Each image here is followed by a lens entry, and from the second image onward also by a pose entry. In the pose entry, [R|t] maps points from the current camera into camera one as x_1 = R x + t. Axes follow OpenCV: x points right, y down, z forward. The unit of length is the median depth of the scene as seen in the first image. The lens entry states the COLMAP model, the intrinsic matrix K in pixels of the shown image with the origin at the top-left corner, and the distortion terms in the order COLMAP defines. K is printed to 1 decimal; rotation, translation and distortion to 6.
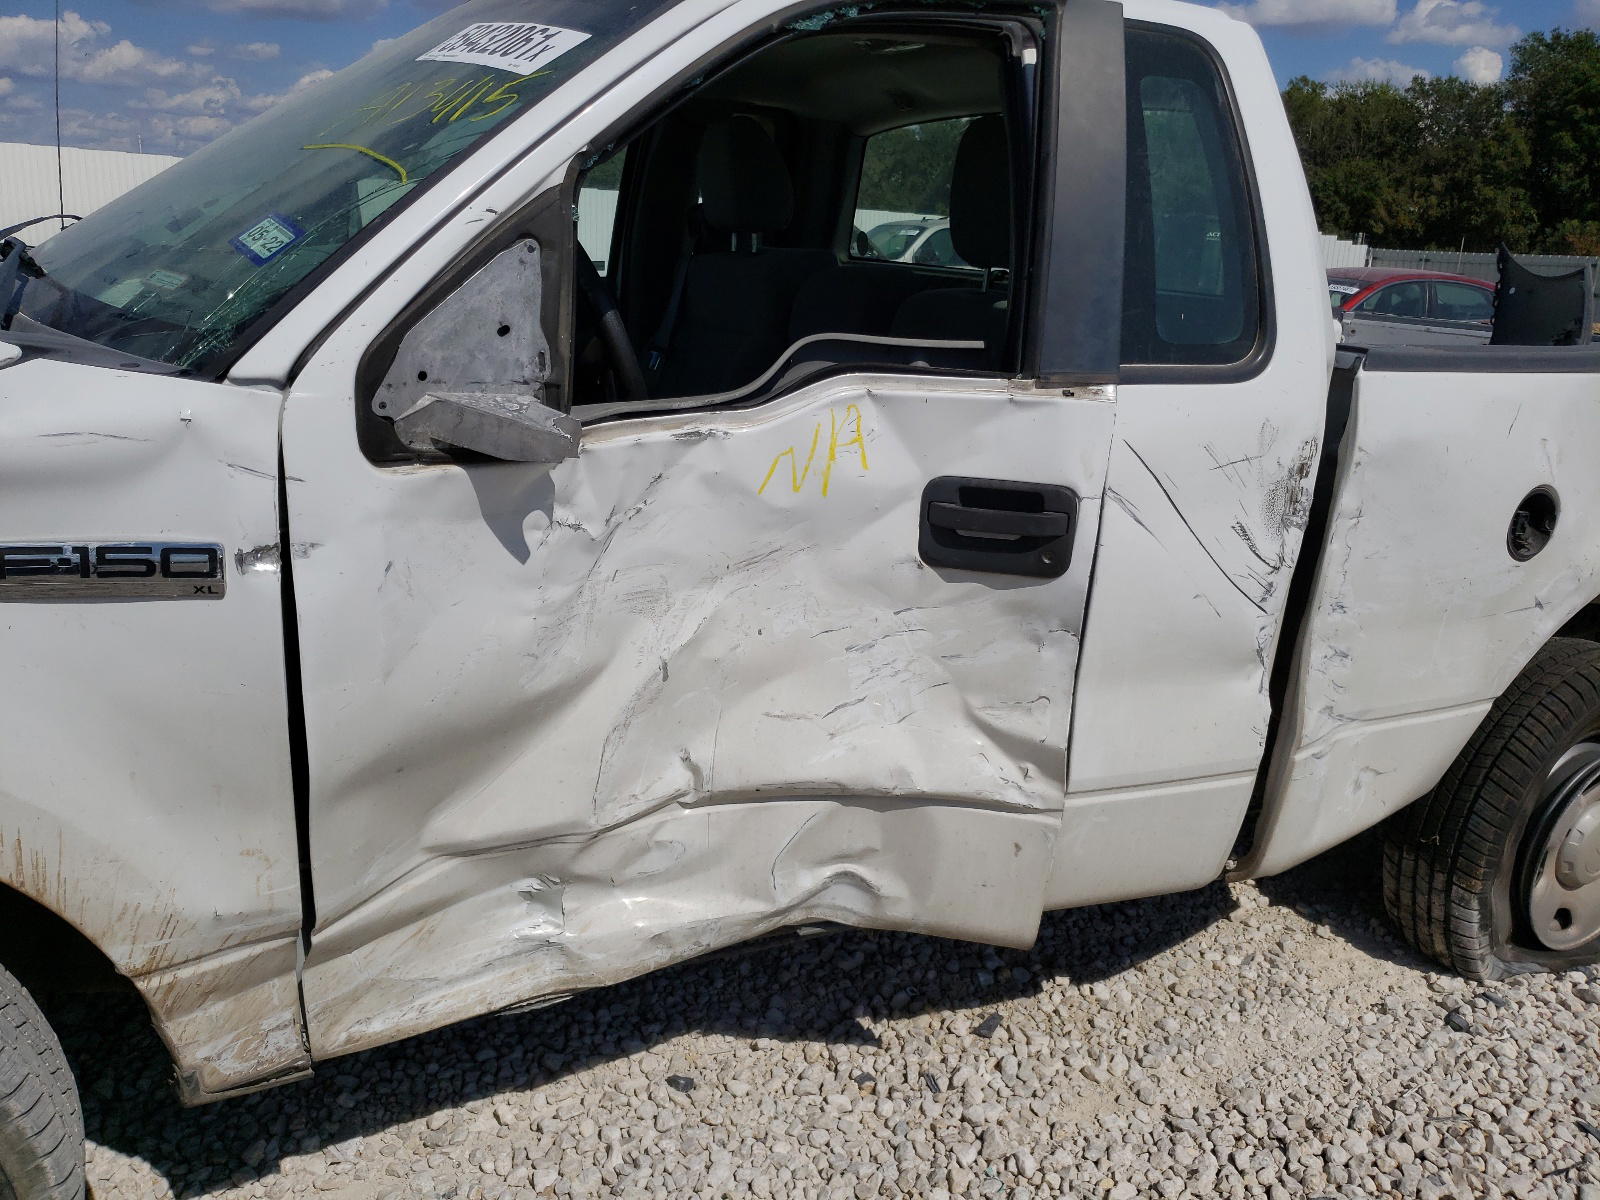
lens RADIAL K [[1216.1, 0, 825.8], [0, 1216.1, 556.9], [0, 0, 1]] dist [0.040554, -0.004194]
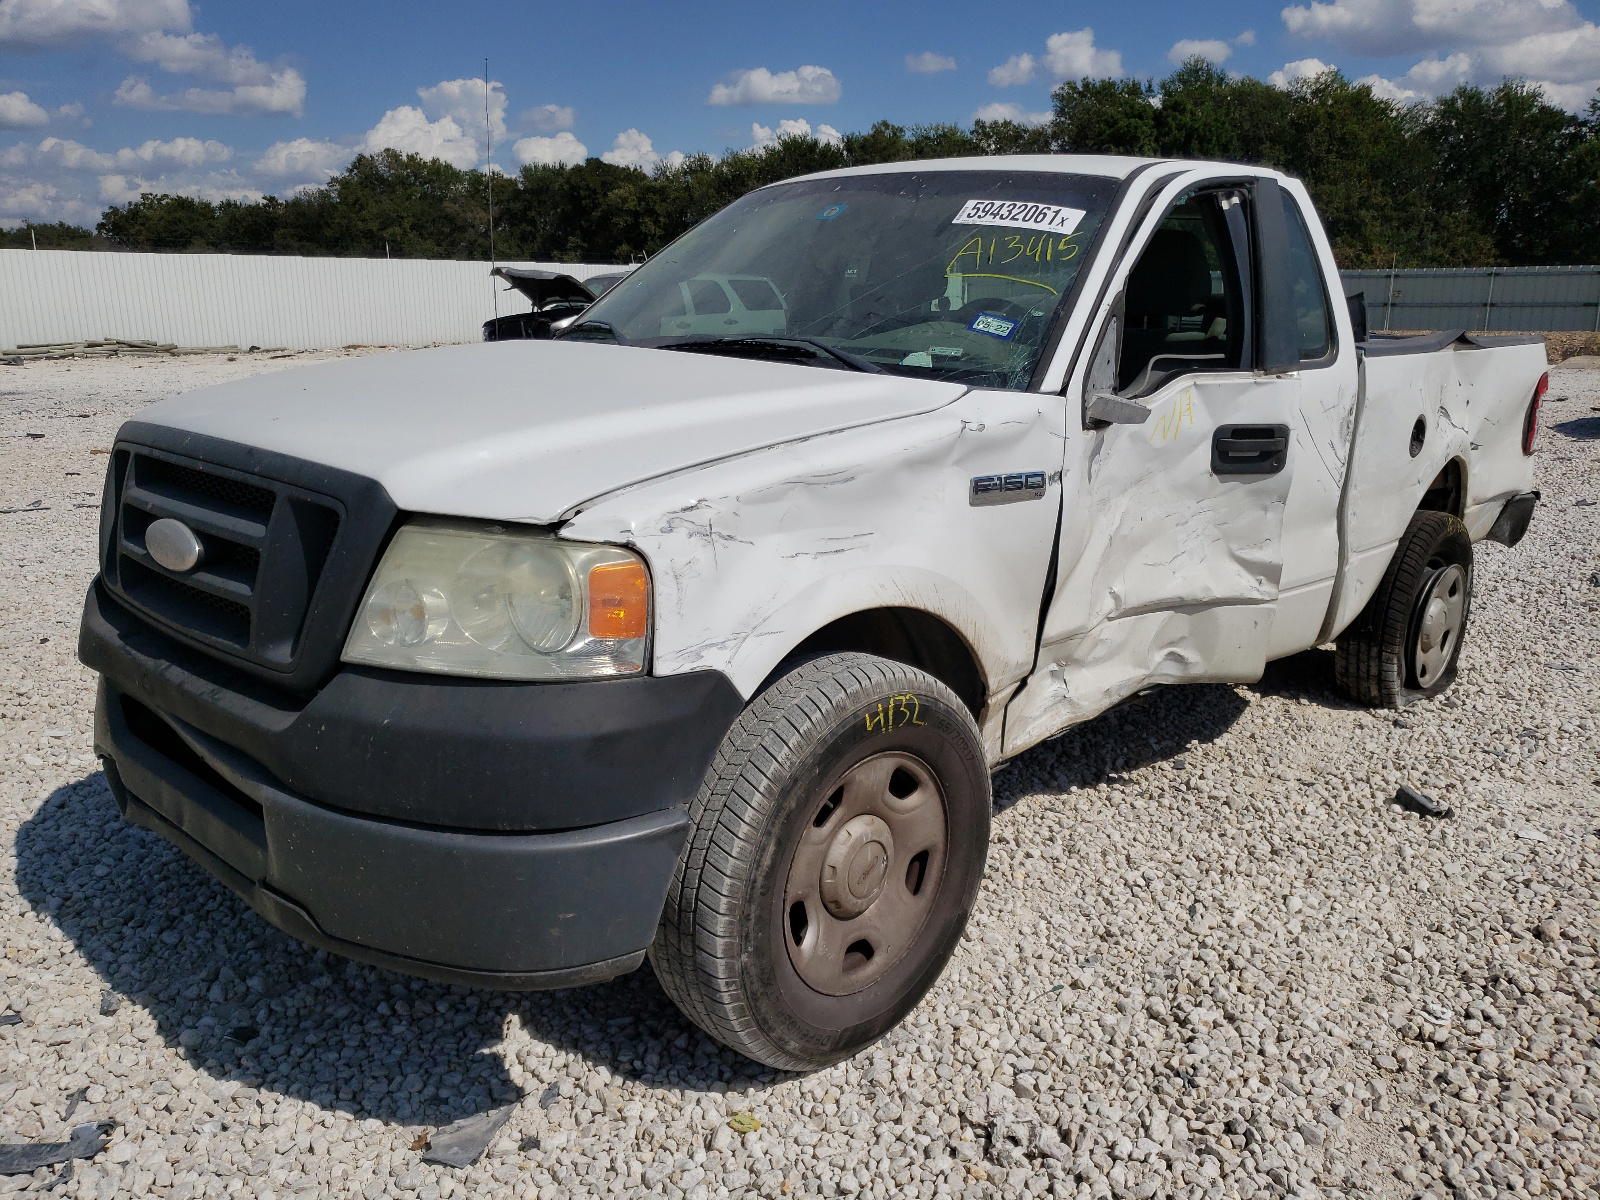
lens RADIAL K [[1216.1, 0, 798.5], [0, 1216.1, 598.4], [0, 0, 1]] dist [0.040554, -0.004194]
pose [[0.954638, -0.126609, 0.269510, -1.023034], [0.126851, 0.991783, 0.016595, 0.081056], [-0.269396, 0.018346, 0.962855, -0.620213]]
